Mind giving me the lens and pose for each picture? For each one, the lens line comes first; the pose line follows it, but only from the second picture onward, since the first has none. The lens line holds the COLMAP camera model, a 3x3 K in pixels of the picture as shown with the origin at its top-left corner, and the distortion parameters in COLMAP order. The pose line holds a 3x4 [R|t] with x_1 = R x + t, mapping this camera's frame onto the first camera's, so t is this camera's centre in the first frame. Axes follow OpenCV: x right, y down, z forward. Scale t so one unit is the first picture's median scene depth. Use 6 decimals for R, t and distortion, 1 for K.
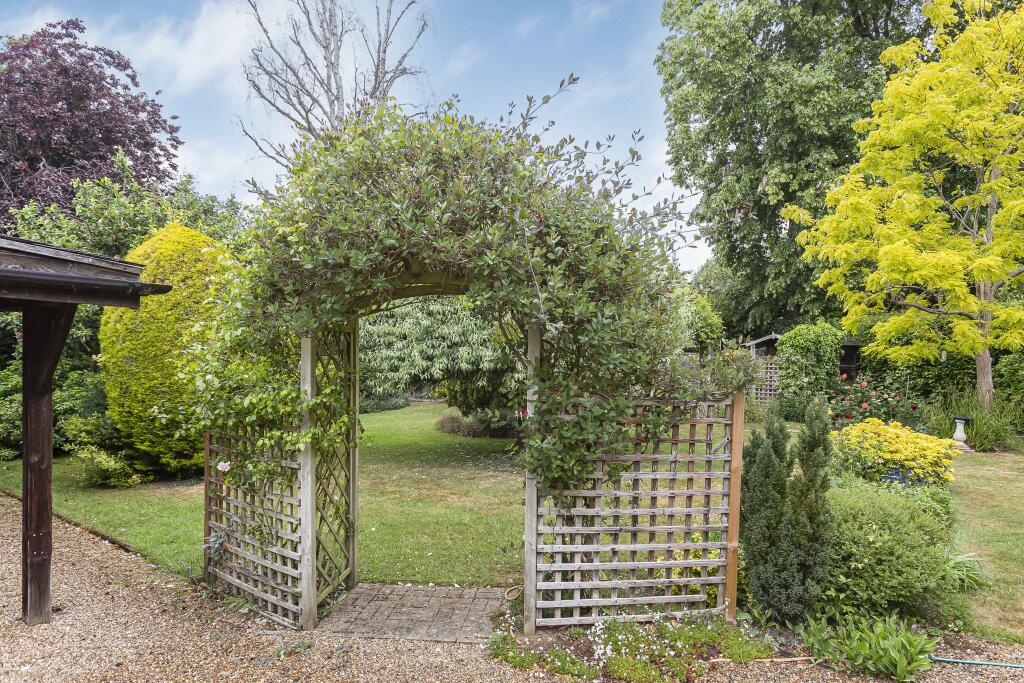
lens RADIAL K [[612.9, 0, 511.9], [0, 612.9, 378.7], [0, 0, 1]] dist [0.000874, -0.000504]
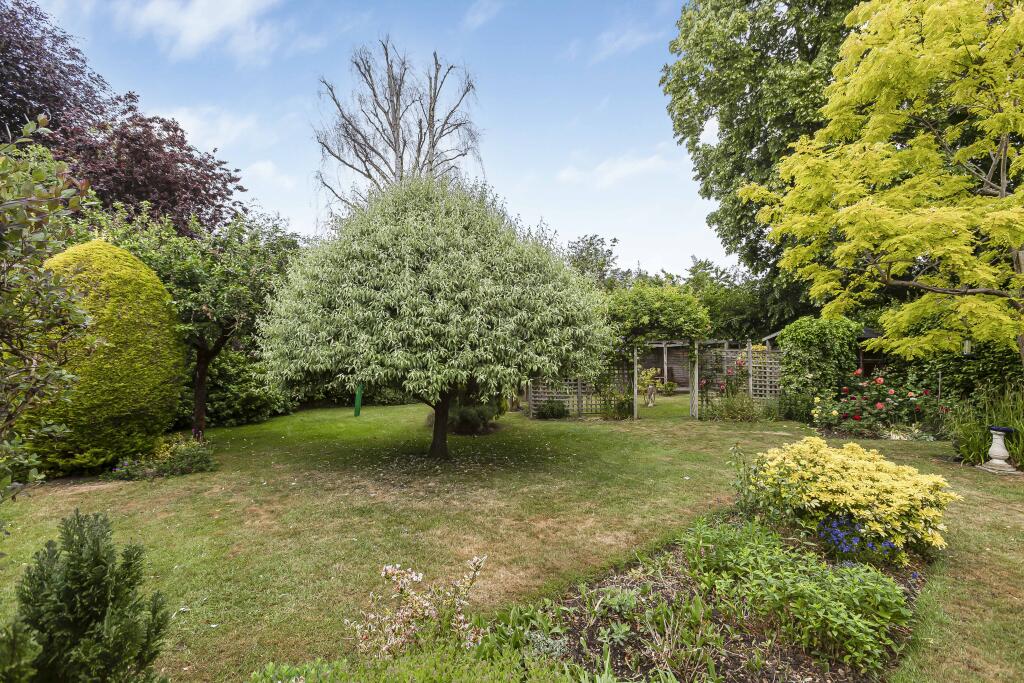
lens RADIAL K [[459.9, 0, 512.0], [0, 459.9, 341.5], [0, 0, 1]] dist [0.001958, 0.000363]
pose [[0.971343, -0.020440, -0.236803, 0.223919], [0.005343, 0.997921, -0.064222, -0.008134], [0.237624, 0.061117, 0.969433, 0.232461]]
